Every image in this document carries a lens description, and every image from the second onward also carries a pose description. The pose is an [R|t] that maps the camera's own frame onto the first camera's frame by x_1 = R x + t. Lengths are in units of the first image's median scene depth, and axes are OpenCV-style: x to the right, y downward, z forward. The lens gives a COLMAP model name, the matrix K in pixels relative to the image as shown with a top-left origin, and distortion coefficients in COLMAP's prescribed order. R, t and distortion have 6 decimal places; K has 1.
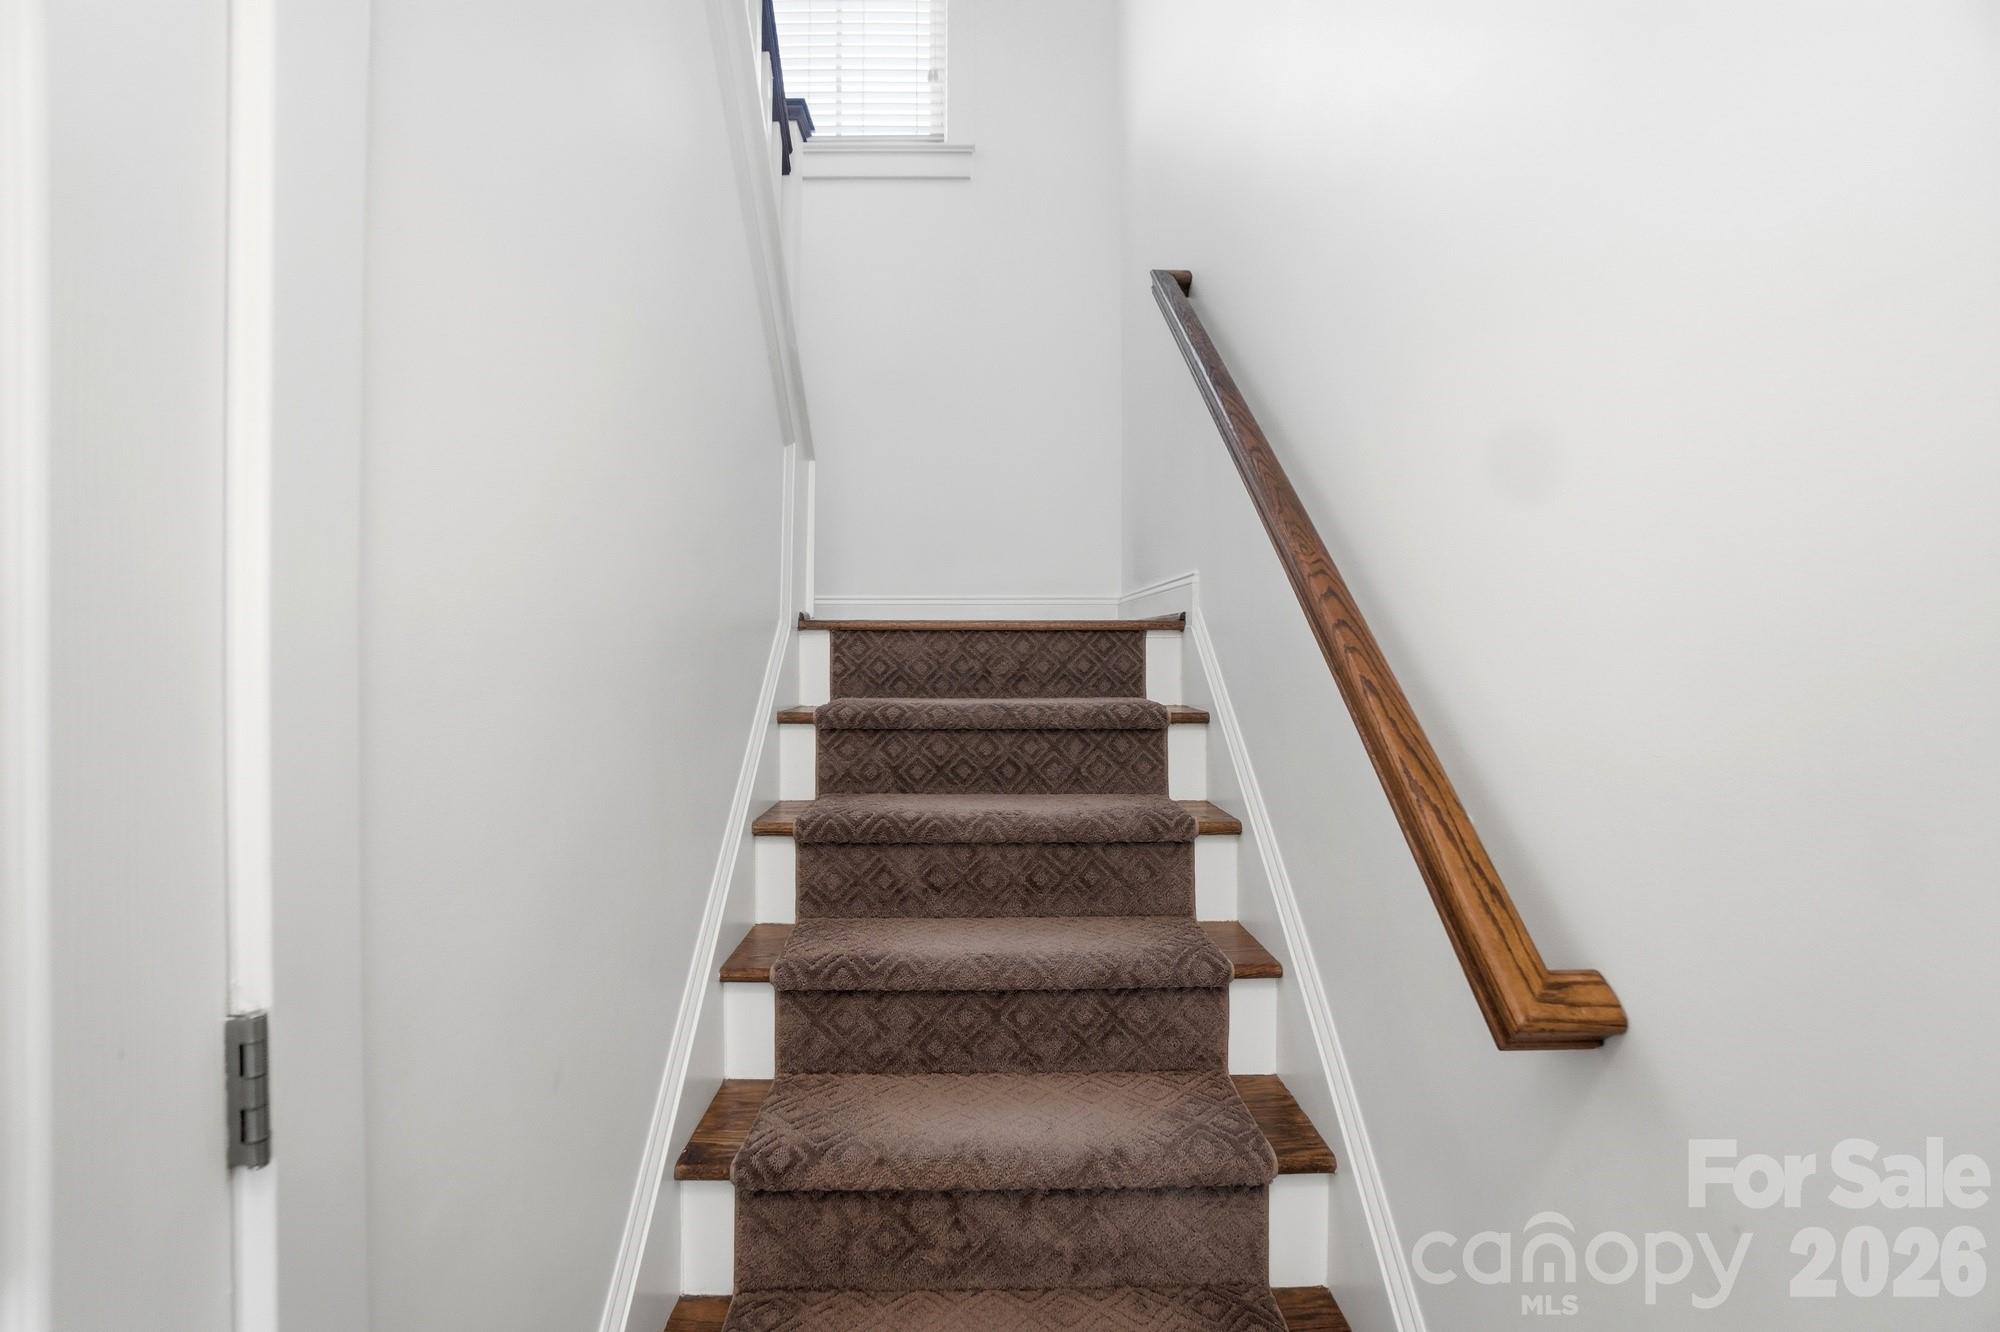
lens RADIAL K [[886.1, 0, 994.9], [0, 886.1, 656.1], [0, 0, 1]] dist [-0.045435, 0.015652]
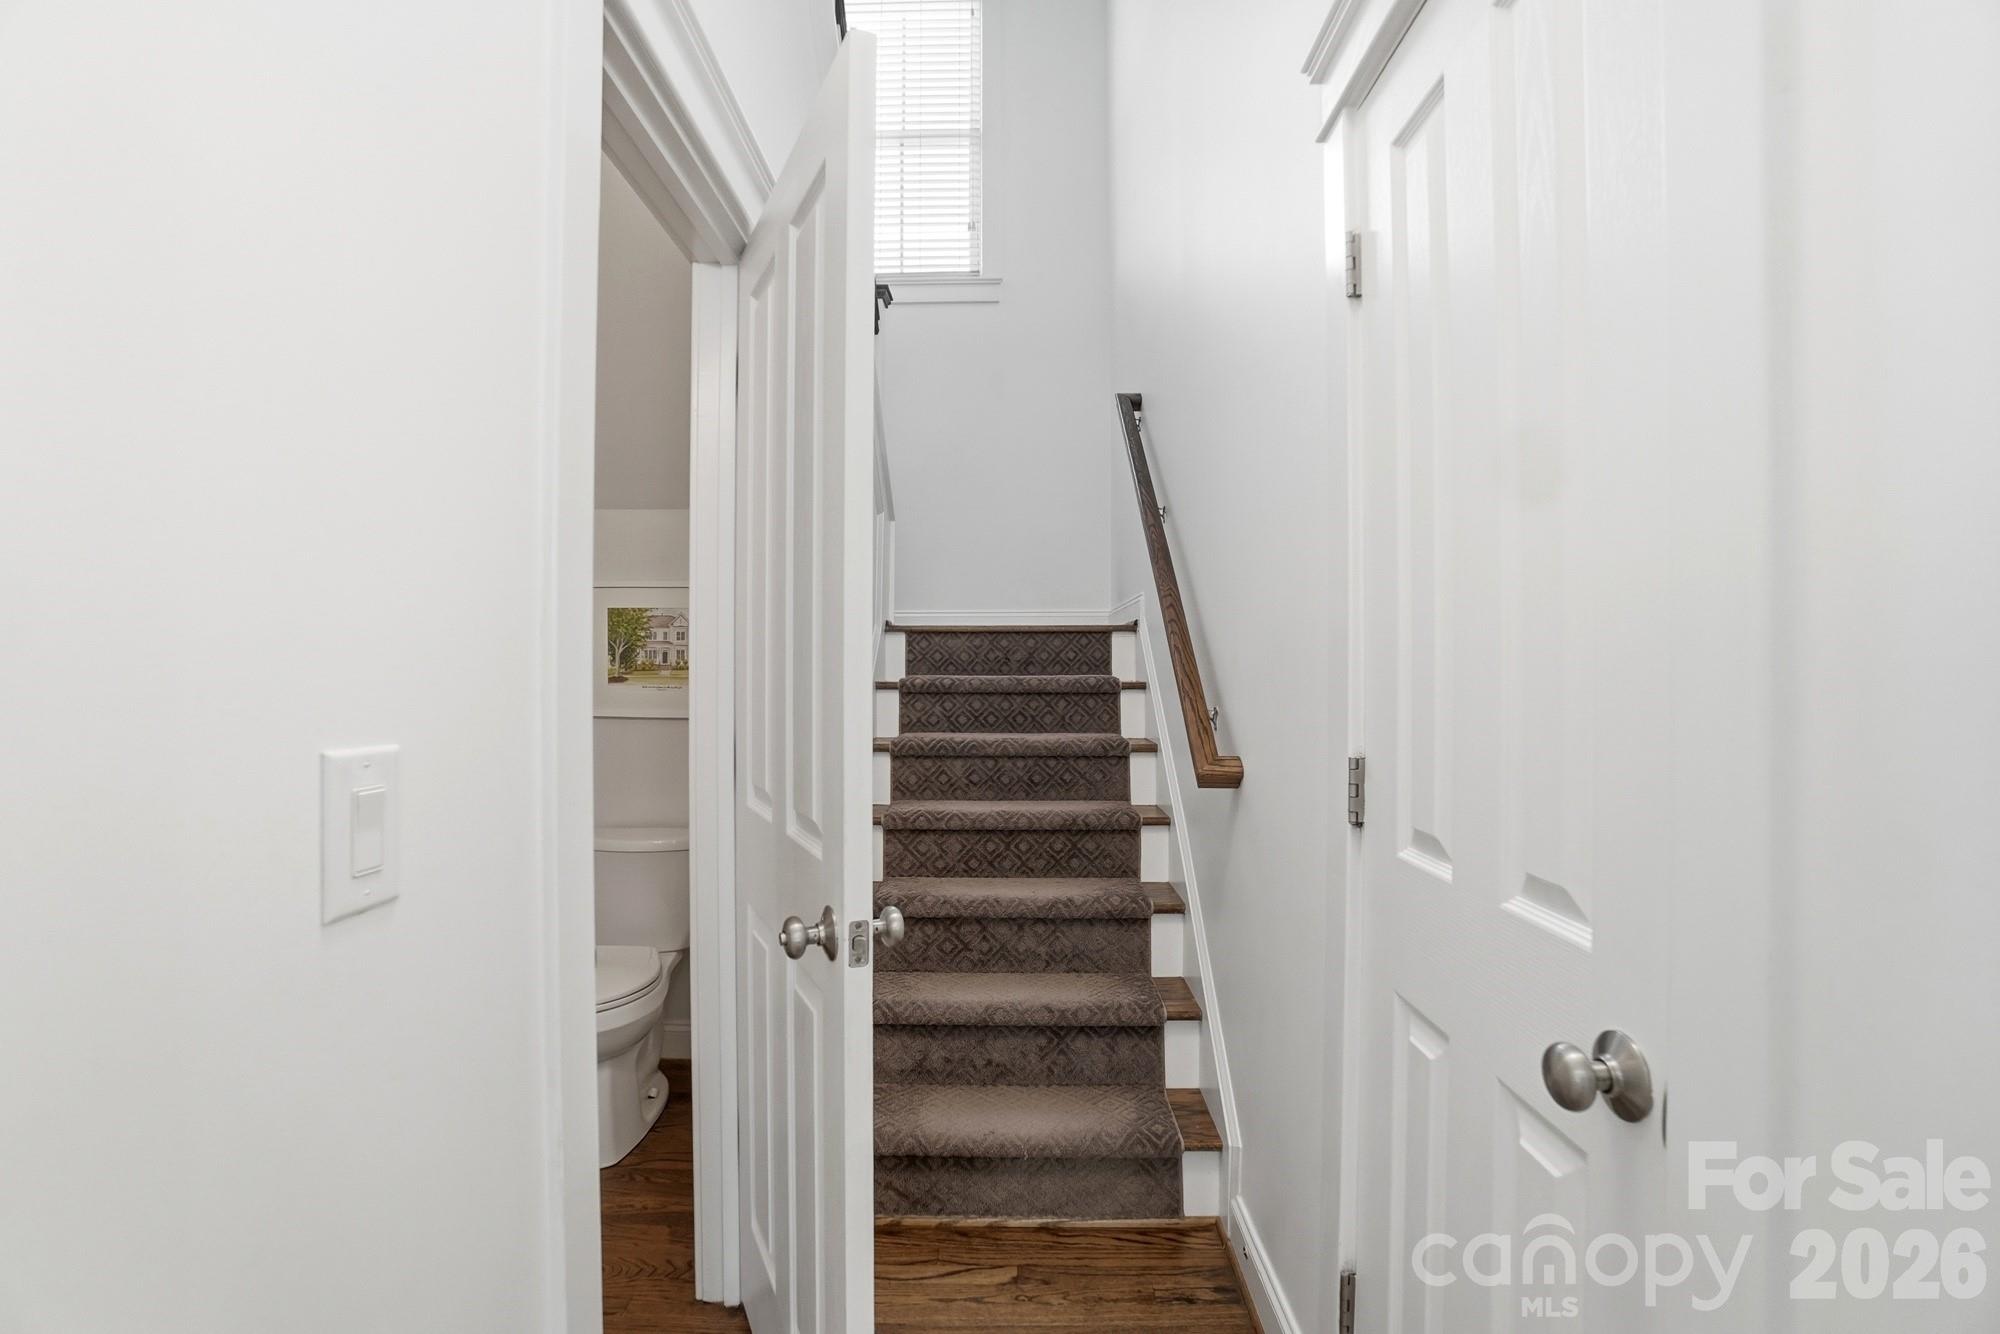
lens RADIAL K [[952.2, 0, 1004.5], [0, 952.2, 658.5], [0, 0, 1]] dist [-0.026813, 0.000130]
pose [[0.999398, -0.001339, -0.034671, 0.053710], [0.000625, 0.999787, -0.020605, 0.063085], [0.034691, 0.020571, 0.999186, -0.800831]]
